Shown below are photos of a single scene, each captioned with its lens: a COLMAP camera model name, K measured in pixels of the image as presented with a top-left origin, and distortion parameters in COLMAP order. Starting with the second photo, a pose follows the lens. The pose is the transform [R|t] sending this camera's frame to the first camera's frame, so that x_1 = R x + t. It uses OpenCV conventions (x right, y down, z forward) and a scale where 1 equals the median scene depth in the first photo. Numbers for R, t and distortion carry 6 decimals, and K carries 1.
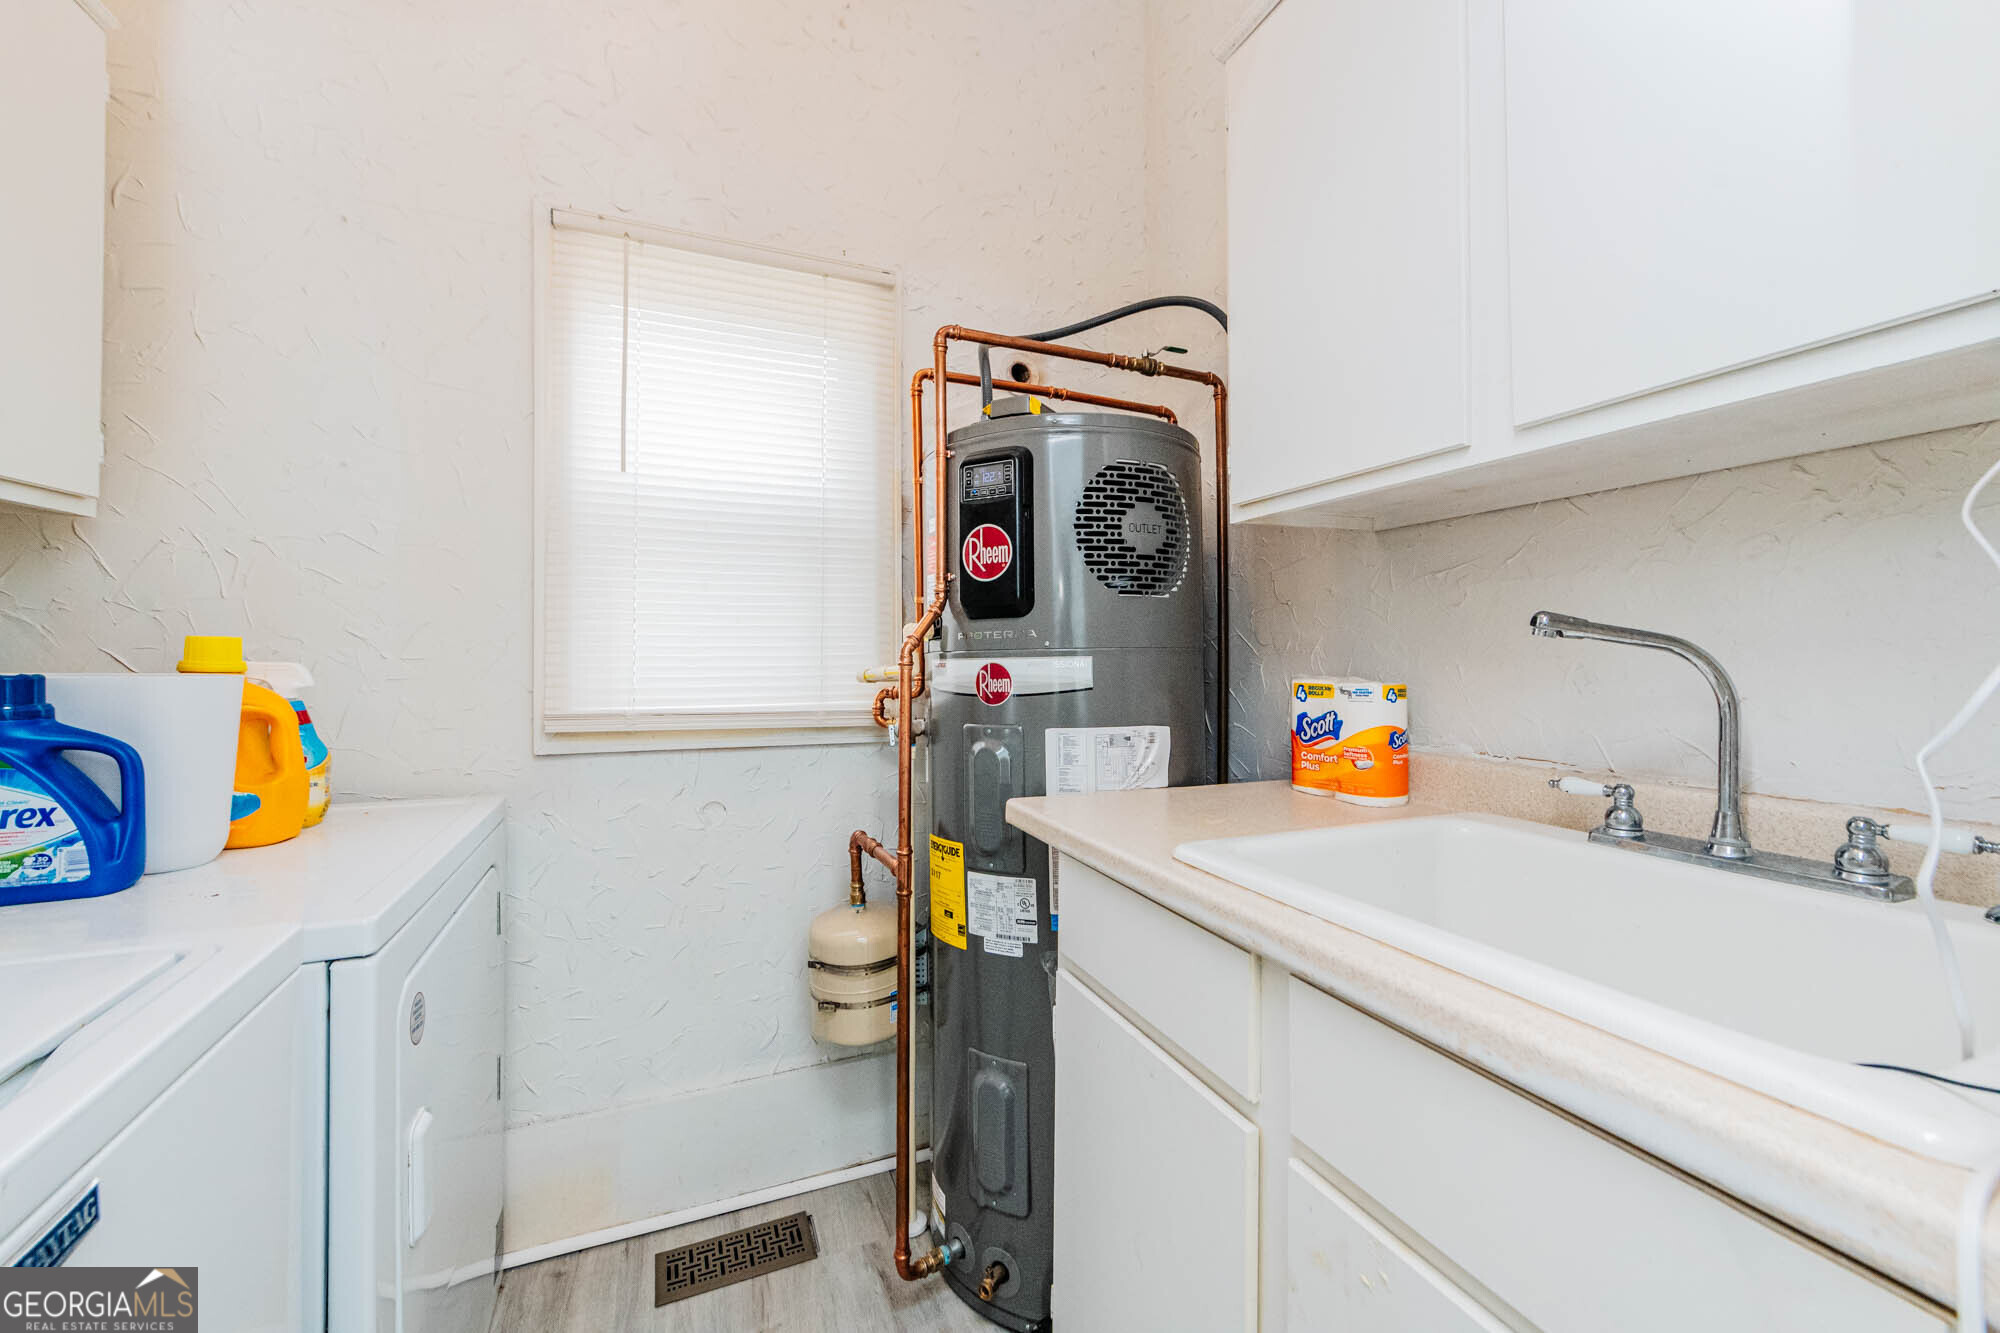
lens RADIAL K [[801.7, 0, 1003.5], [0, 801.7, 654.4], [0, 0, 1]] dist [0.001807, -0.001005]
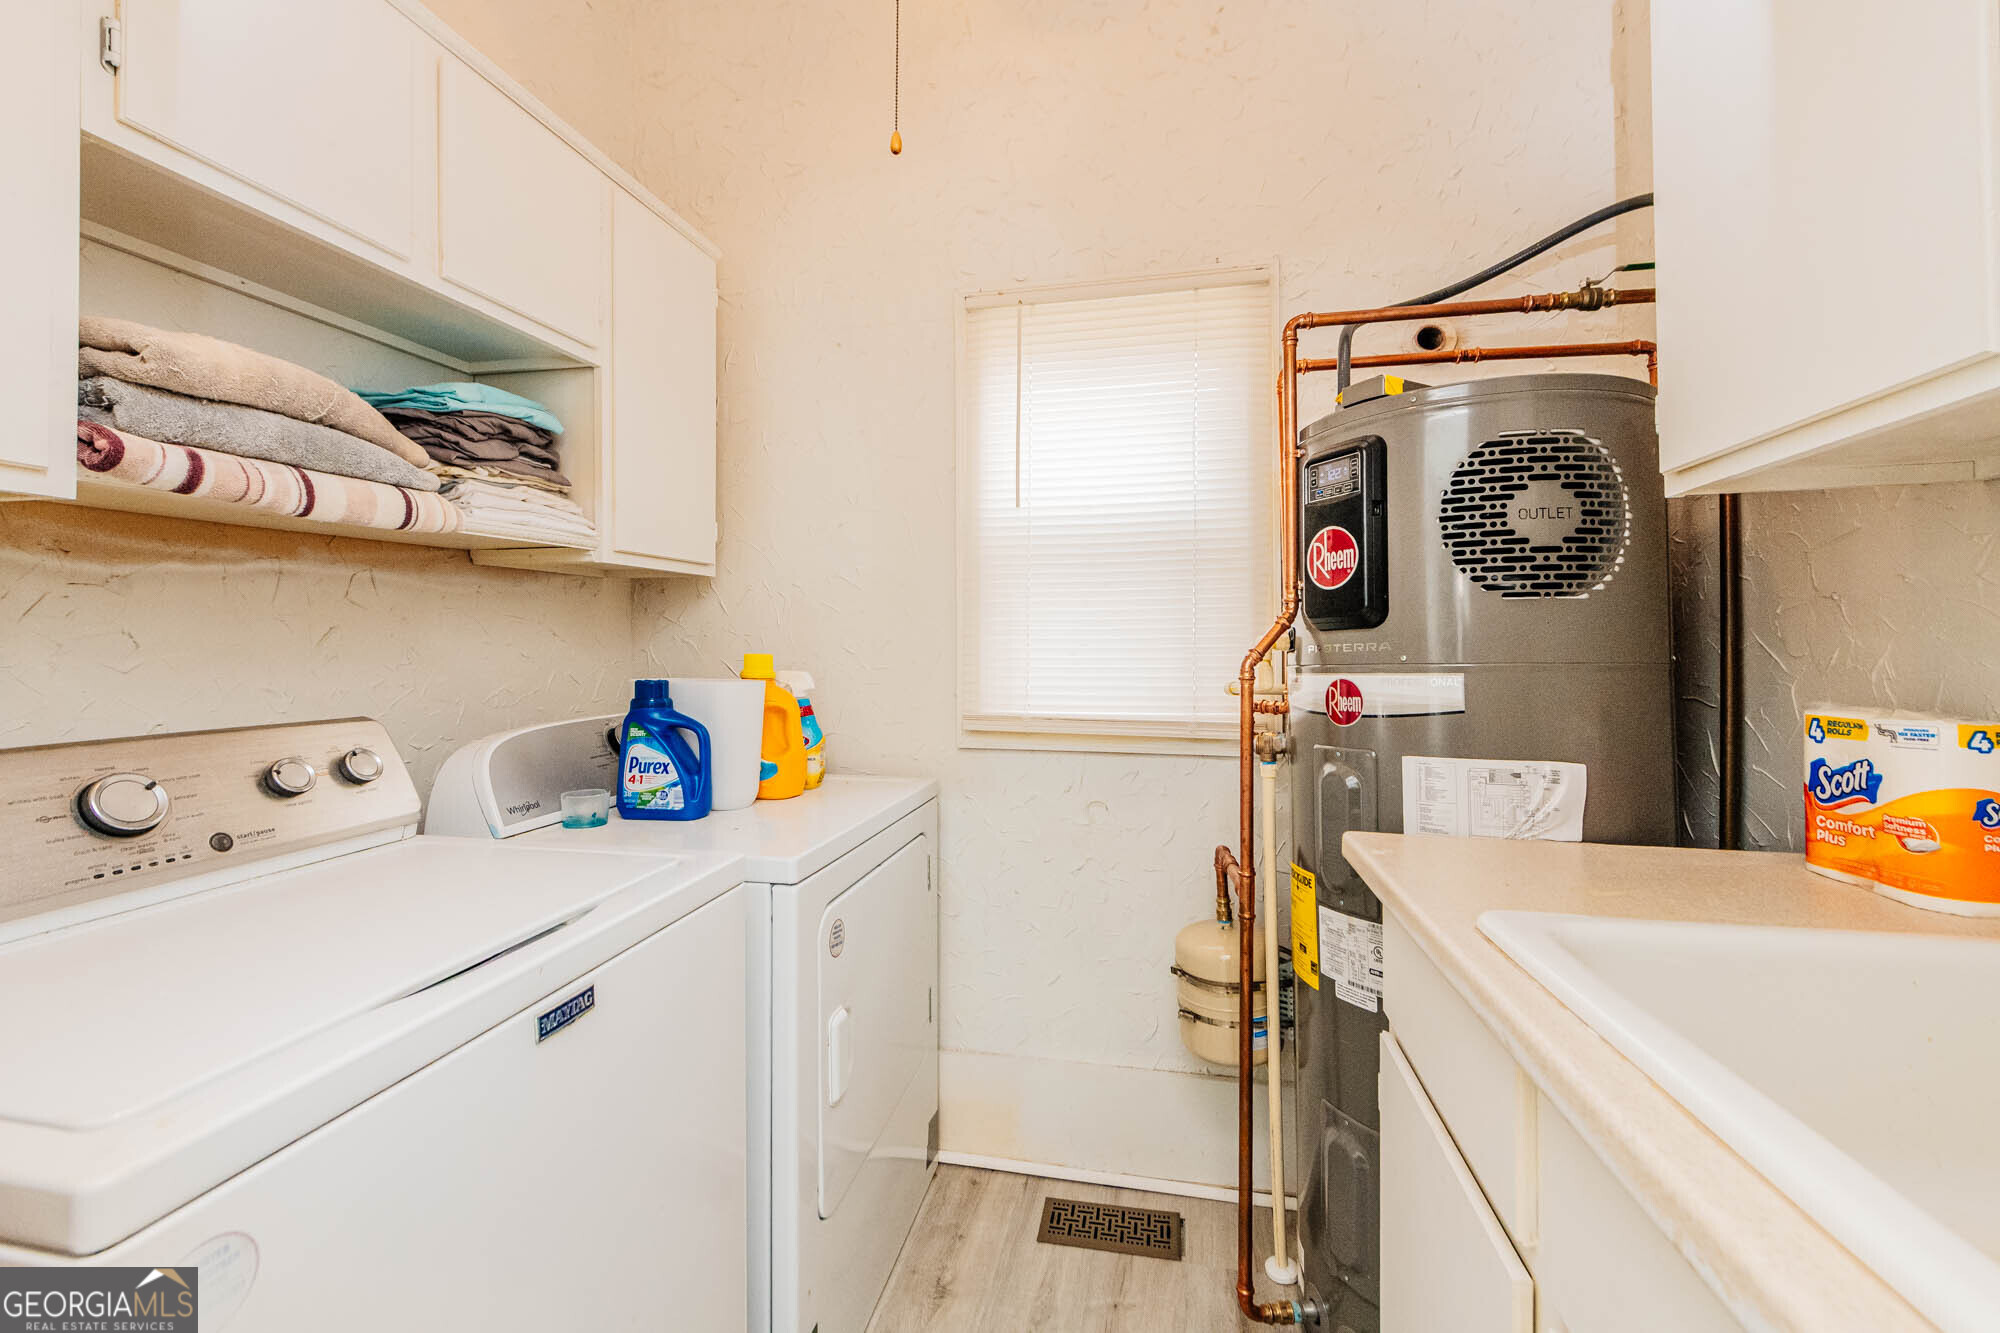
lens RADIAL K [[801.7, 0, 962.8], [0, 801.7, 658.0], [0, 0, 1]] dist [0.001807, -0.001005]
pose [[0.815379, -0.000940, -0.578927, 0.153879], [0.000678, 1.000000, -0.000670, -0.012027], [0.578927, 0.000154, 0.815379, 0.015238]]
